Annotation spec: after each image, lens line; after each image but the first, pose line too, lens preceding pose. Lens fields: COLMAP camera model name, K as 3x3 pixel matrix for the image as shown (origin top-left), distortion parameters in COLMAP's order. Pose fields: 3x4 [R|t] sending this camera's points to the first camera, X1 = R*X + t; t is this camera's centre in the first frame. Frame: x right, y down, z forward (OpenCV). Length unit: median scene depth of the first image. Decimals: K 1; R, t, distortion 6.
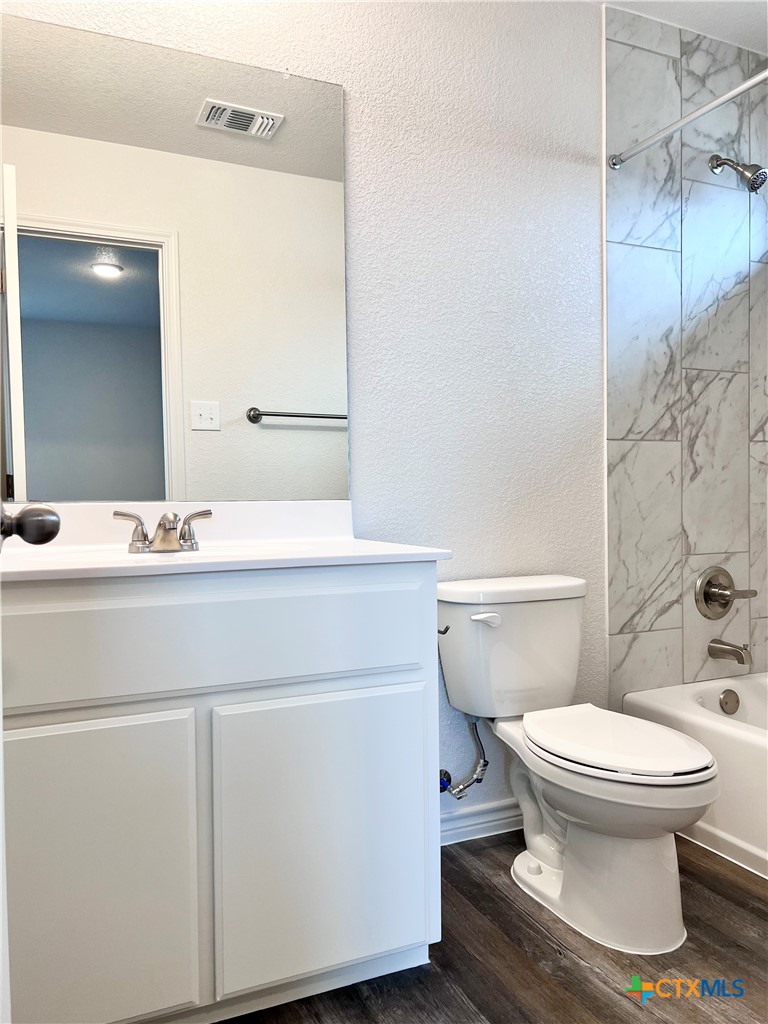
lens RADIAL K [[776.8, 0, 382.2], [0, 776.8, 510.4], [0, 0, 1]] dist [0.030032, -0.038730]
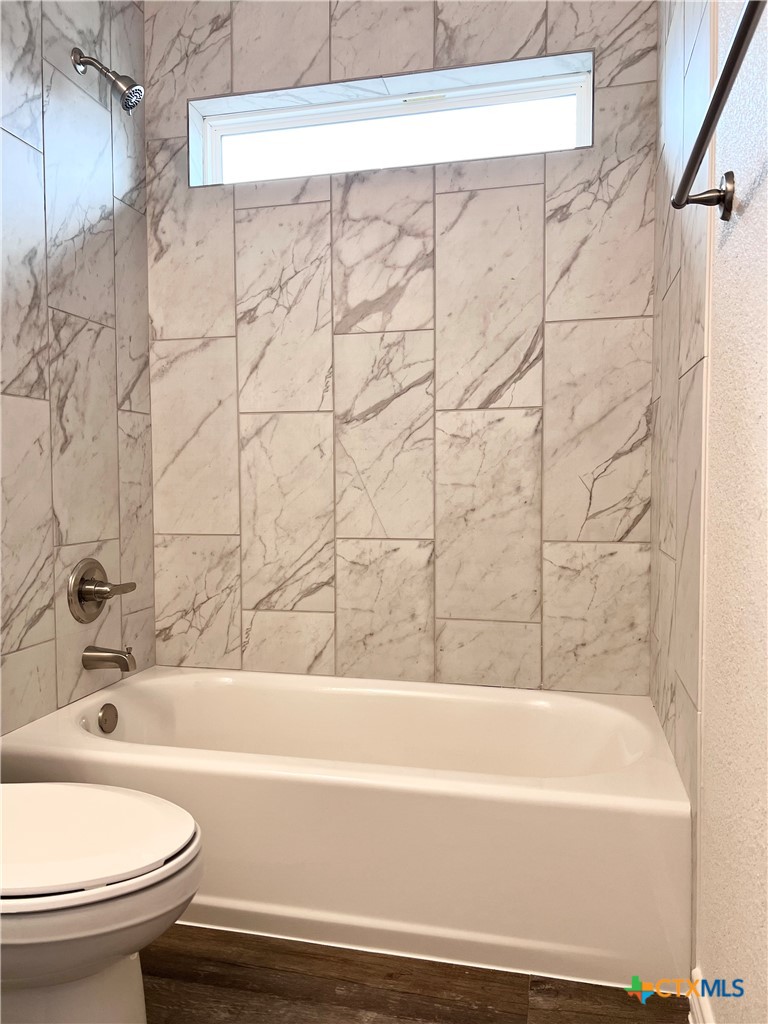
lens RADIAL K [[776.8, 0, 381.9], [0, 776.8, 521.3], [0, 0, 1]] dist [0.030032, -0.038730]
pose [[0.613726, -0.026871, 0.789062, -0.030395], [-0.000944, 0.999395, 0.034768, 0.004079], [-0.789518, -0.022083, 0.613329, 0.255425]]
